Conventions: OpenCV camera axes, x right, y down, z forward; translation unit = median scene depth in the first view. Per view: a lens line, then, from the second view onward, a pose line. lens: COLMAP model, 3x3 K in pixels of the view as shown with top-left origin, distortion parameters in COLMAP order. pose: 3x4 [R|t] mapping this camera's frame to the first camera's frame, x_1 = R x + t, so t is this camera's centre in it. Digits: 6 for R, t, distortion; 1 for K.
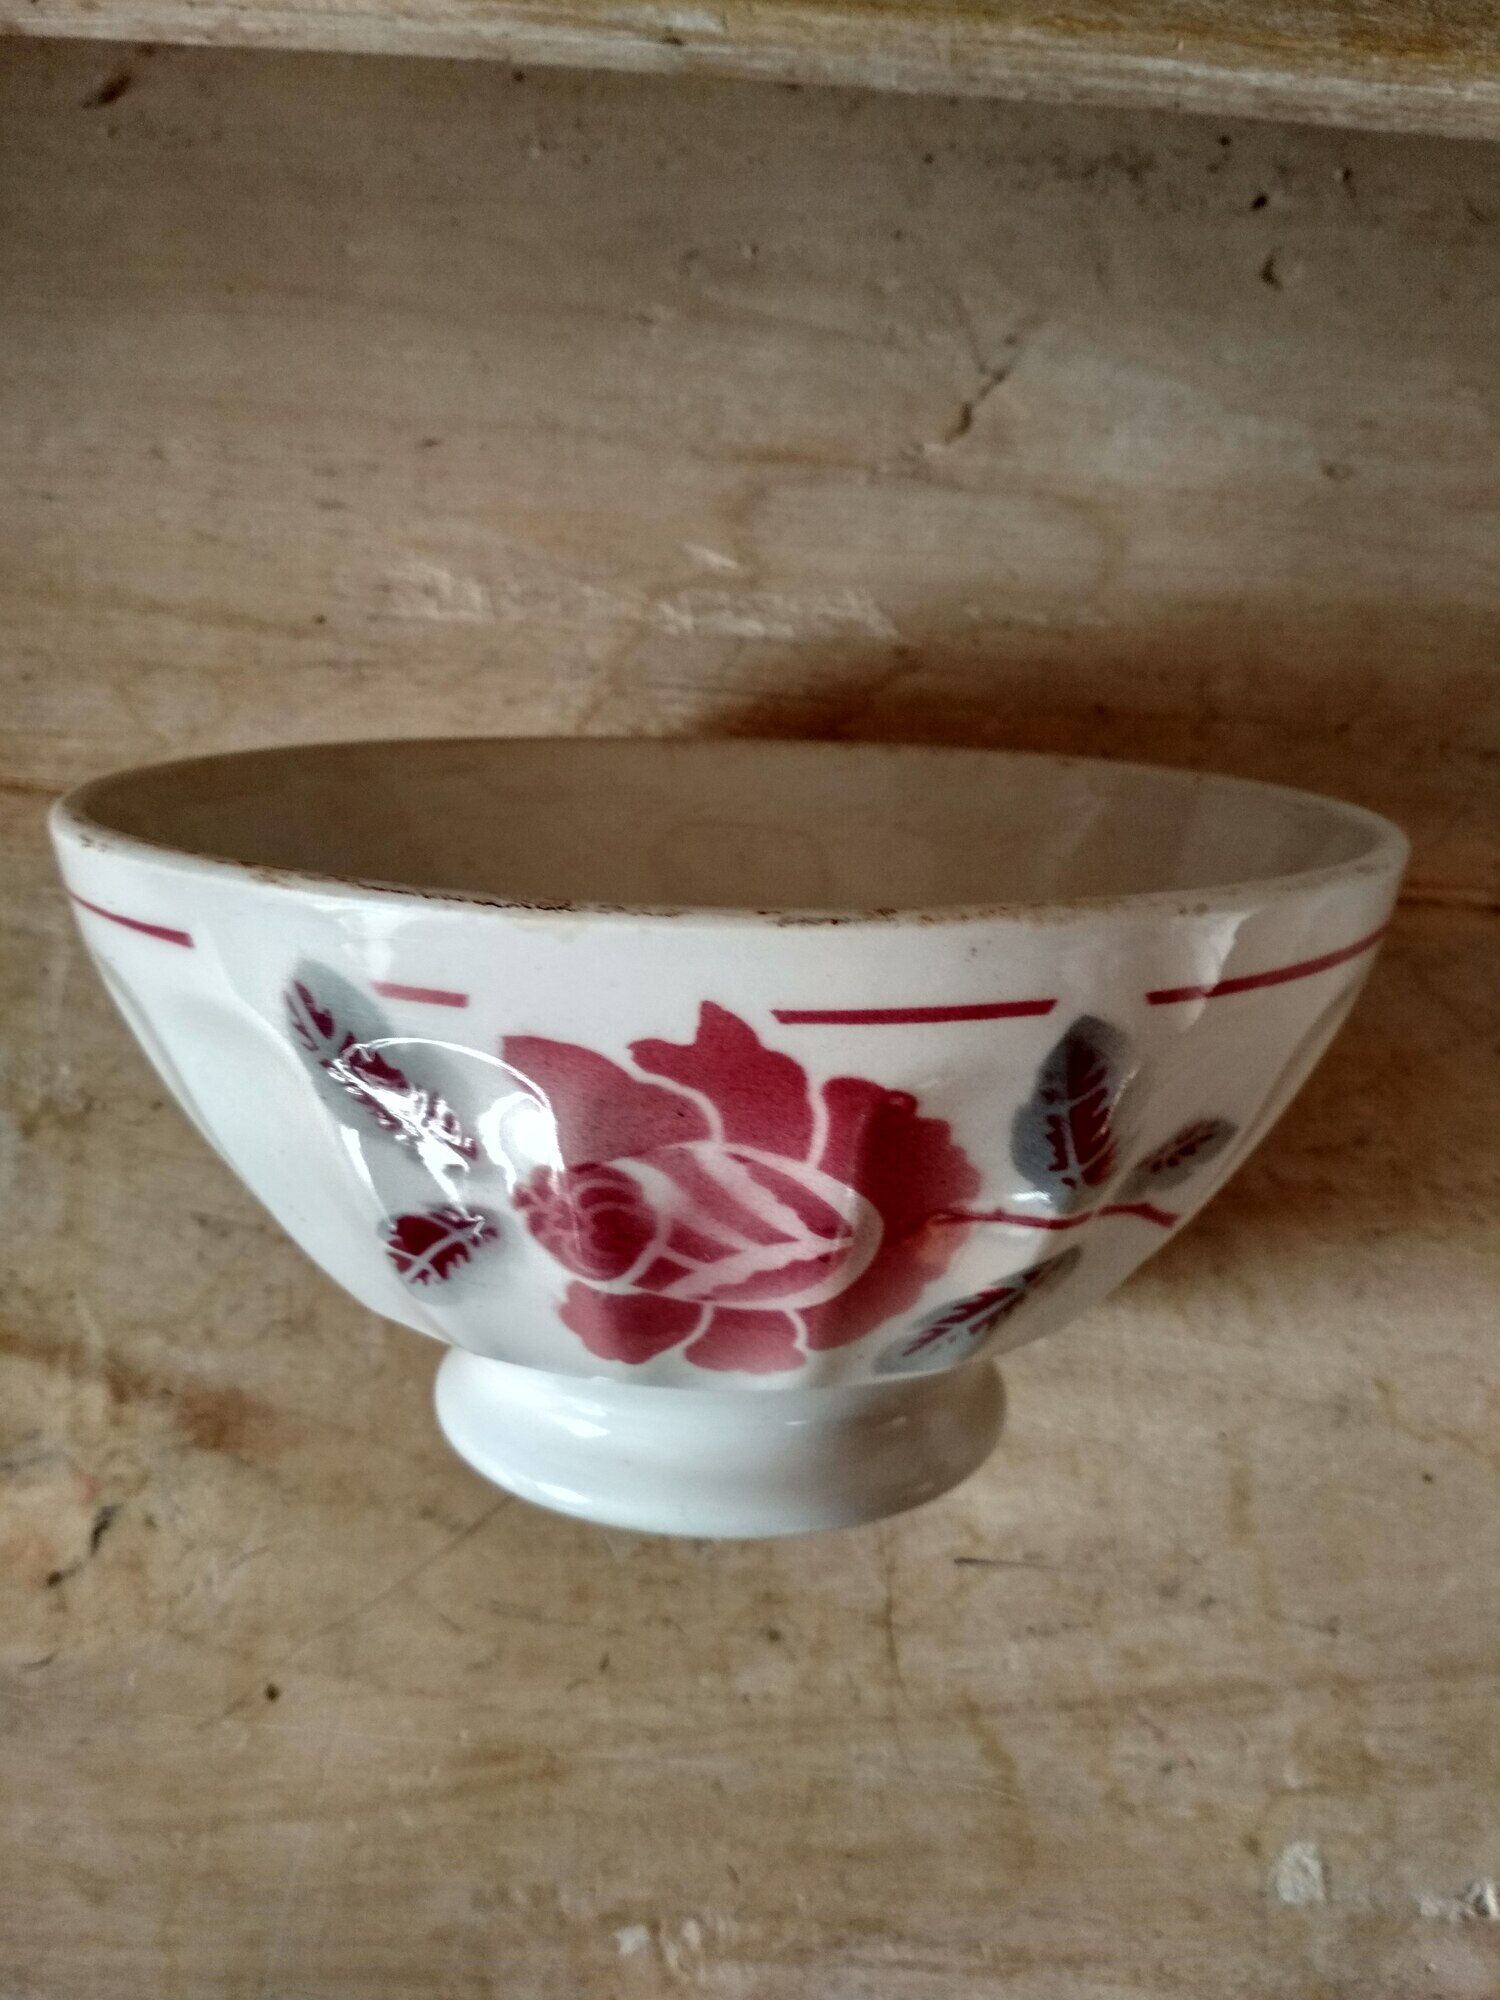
lens RADIAL K [[1872.8, 0, 752.8], [0, 1872.8, 995.2], [0, 0, 1]] dist [-0.016021, 0.000000]
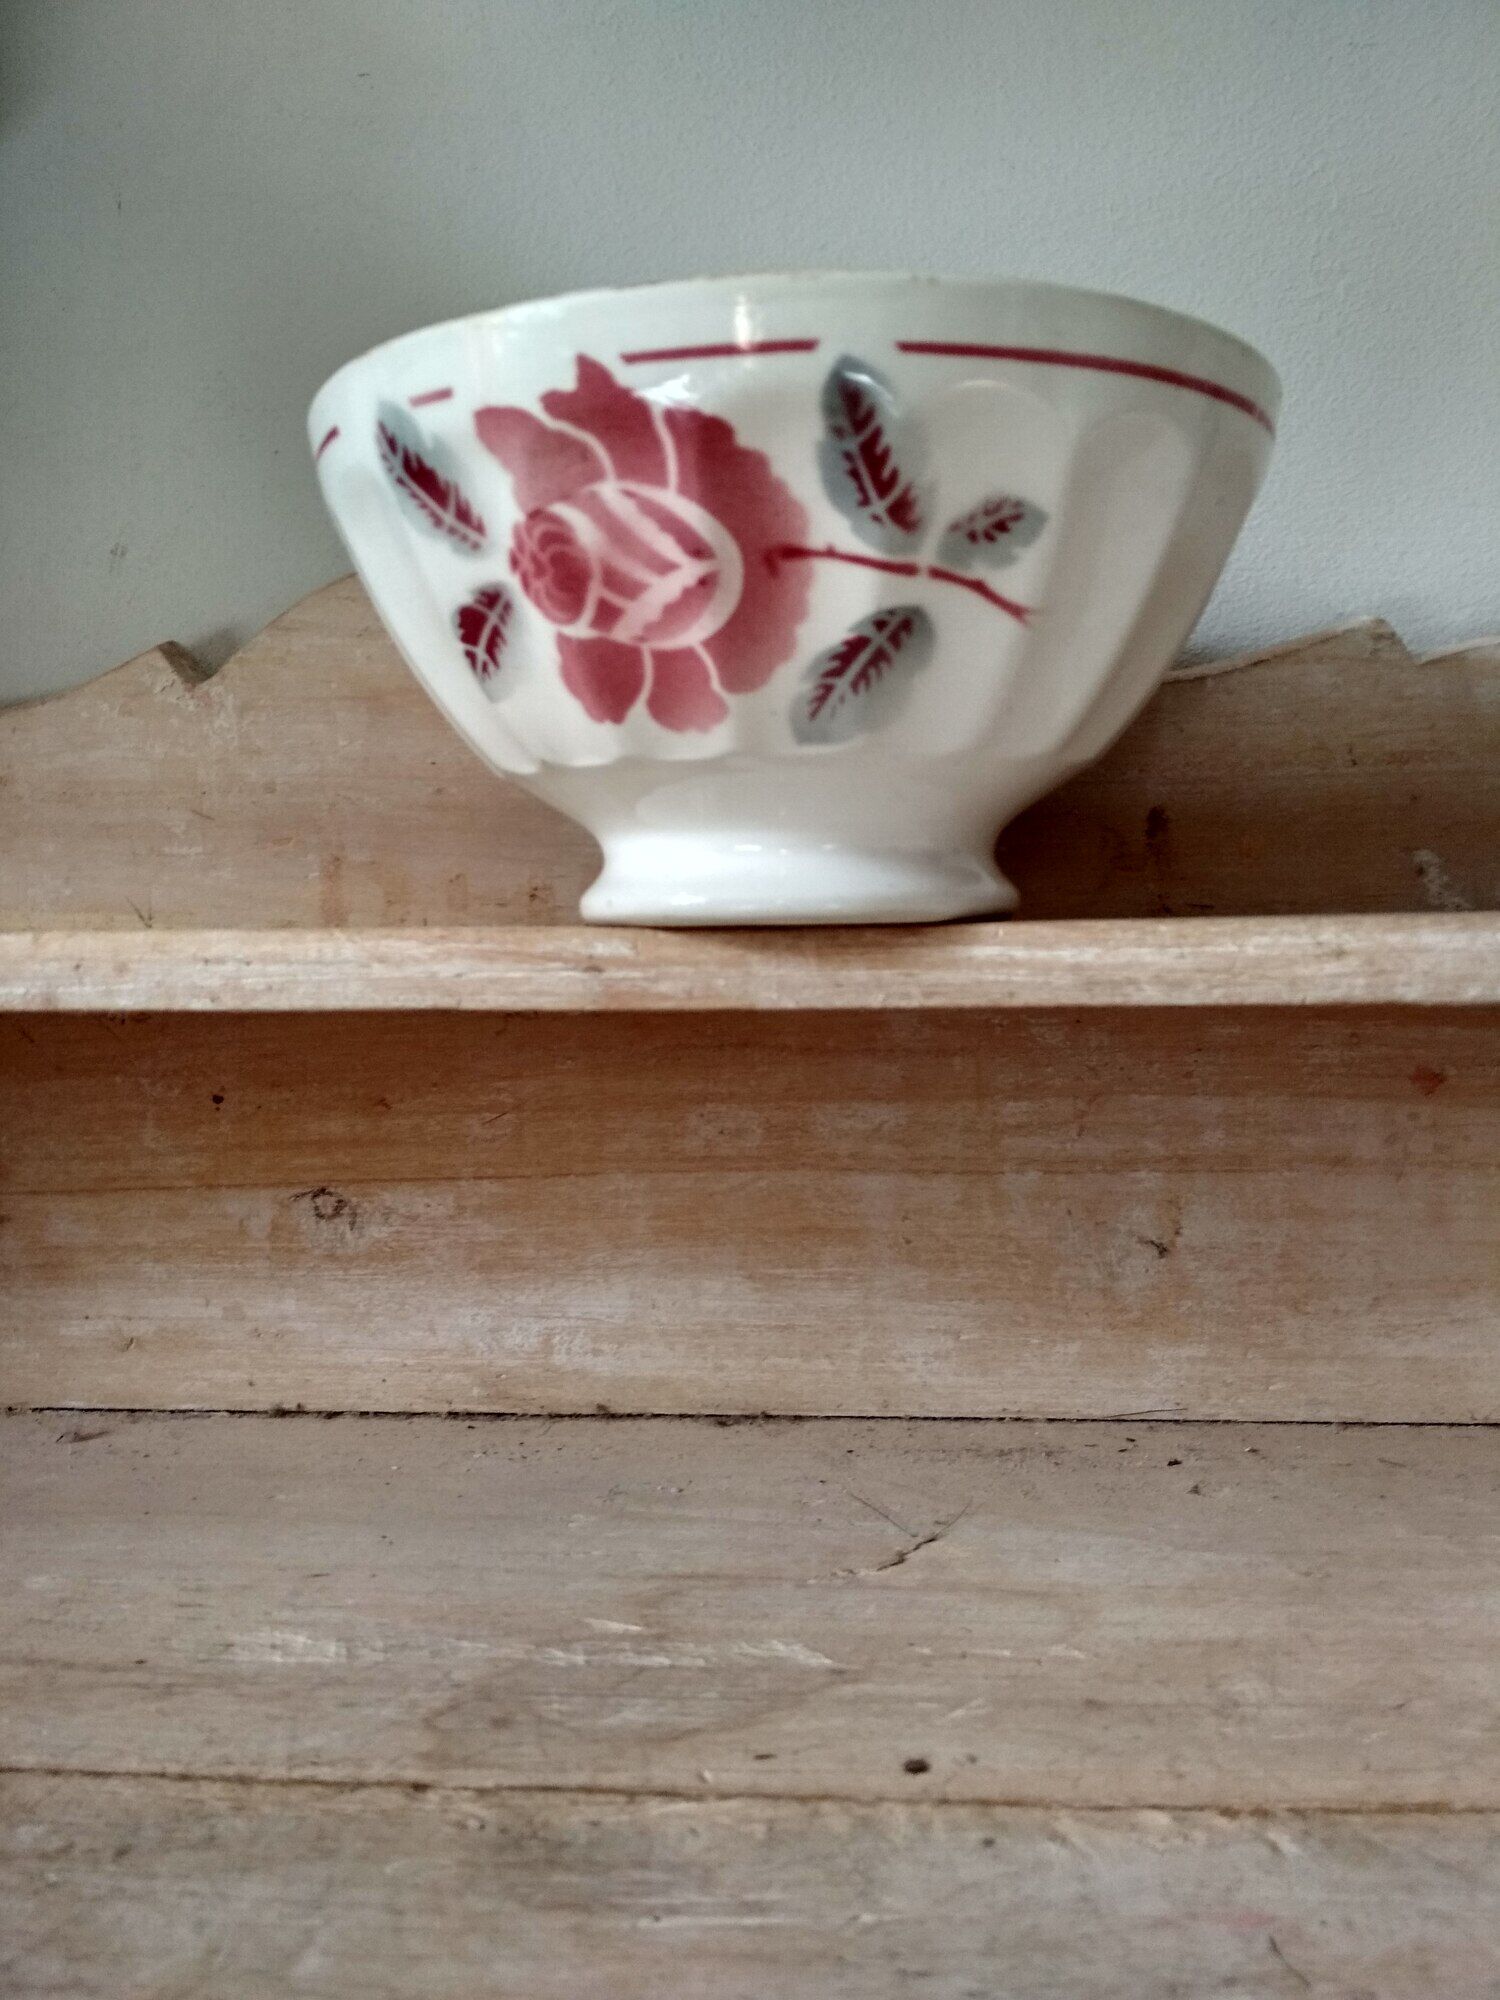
lens RADIAL K [[1826.6, 0, 739.8], [0, 1826.6, 989.1], [0, 0, 1]] dist [-0.009733, 0.000000]
pose [[0.999919, -0.011072, -0.006297, 0.053959], [-0.001996, 0.352073, -0.935970, 0.545628], [0.012580, 0.935907, 0.352023, 0.519687]]
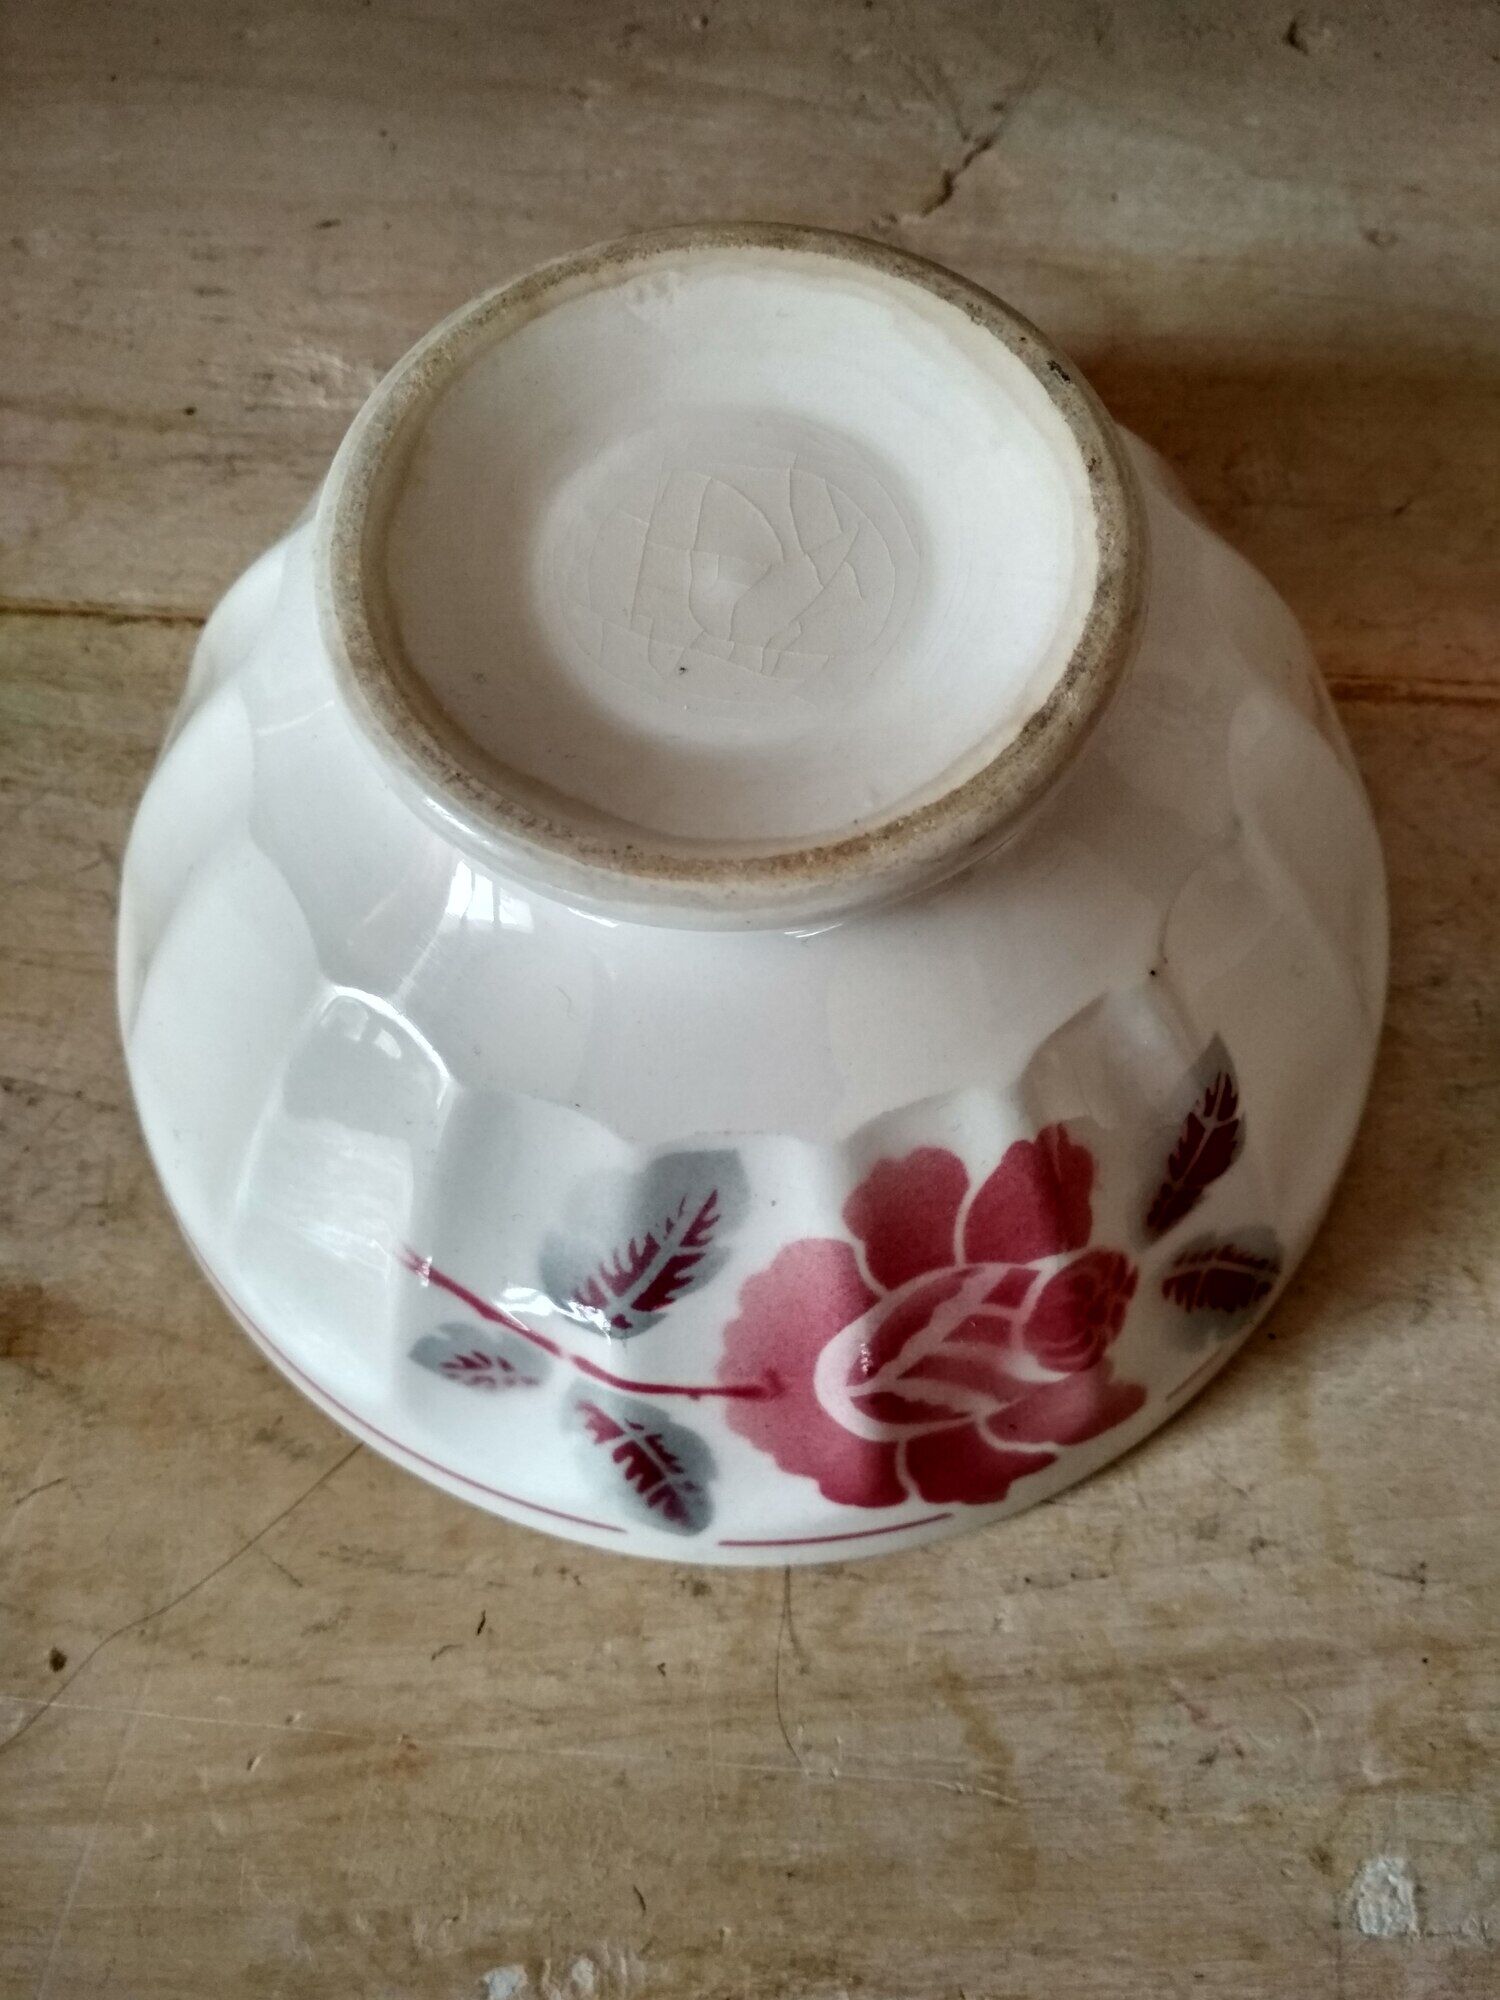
lens RADIAL K [[1826.6, 0, 773.0], [0, 1826.6, 1006.5], [0, 0, 1]] dist [-0.009733, 0.000000]
pose [[0.999830, -0.007303, -0.016915, 0.056365], [0.006351, 0.998429, -0.055667, 0.142126], [0.017295, 0.055550, 0.998306, 0.225565]]
